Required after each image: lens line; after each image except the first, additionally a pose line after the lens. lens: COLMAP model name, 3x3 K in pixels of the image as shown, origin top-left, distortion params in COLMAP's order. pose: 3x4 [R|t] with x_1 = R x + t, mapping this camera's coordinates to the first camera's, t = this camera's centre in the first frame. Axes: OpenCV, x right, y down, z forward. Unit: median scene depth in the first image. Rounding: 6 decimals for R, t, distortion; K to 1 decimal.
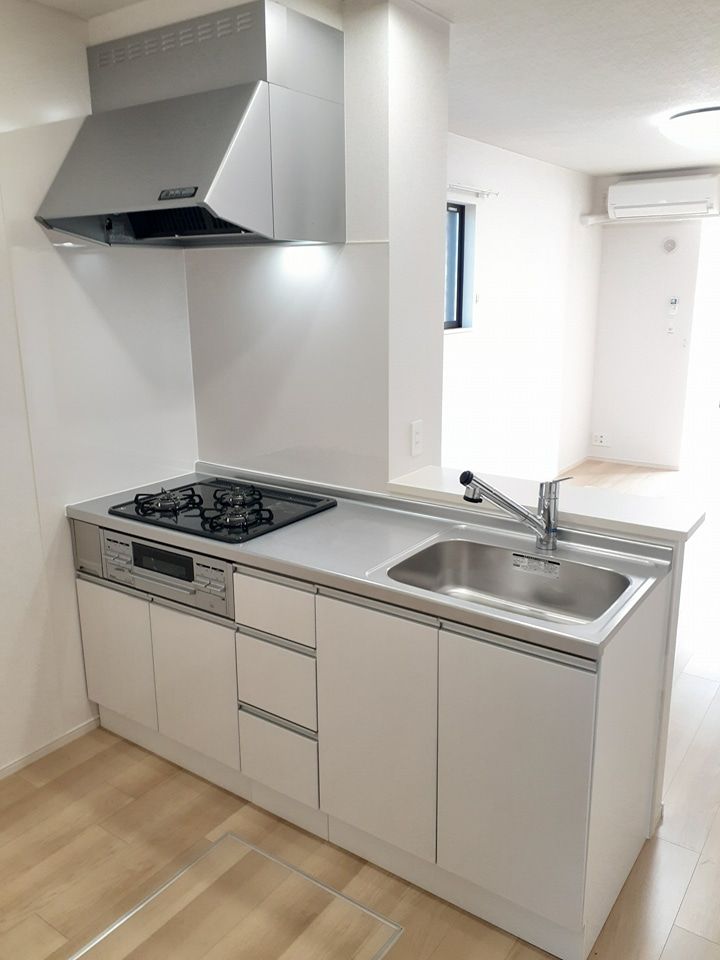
lens RADIAL K [[771.4, 0, 360.2], [0, 771.4, 479.8], [0, 0, 1]] dist [0.030036, -0.002682]
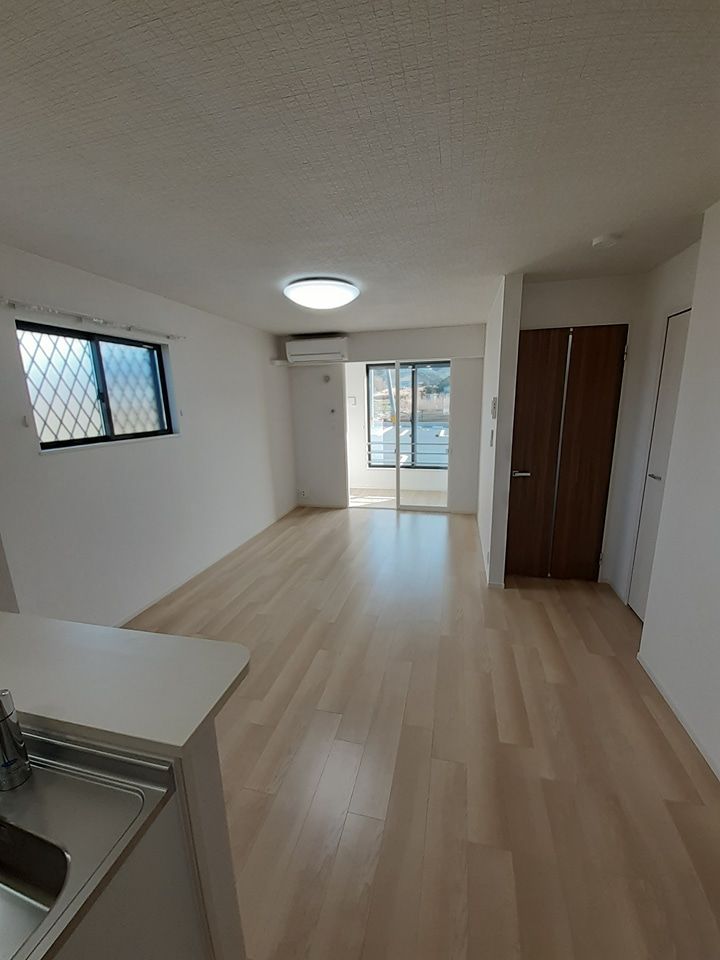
lens RADIAL K [[395.9, 0, 356.4], [0, 395.9, 495.4], [0, 0, 1]] dist [-0.000096, -0.000270]
pose [[0.933074, -0.097461, 0.346228, 0.182051], [0.104278, 0.994548, -0.001067, -0.053753], [-0.344236, 0.037099, 0.938150, 0.233853]]
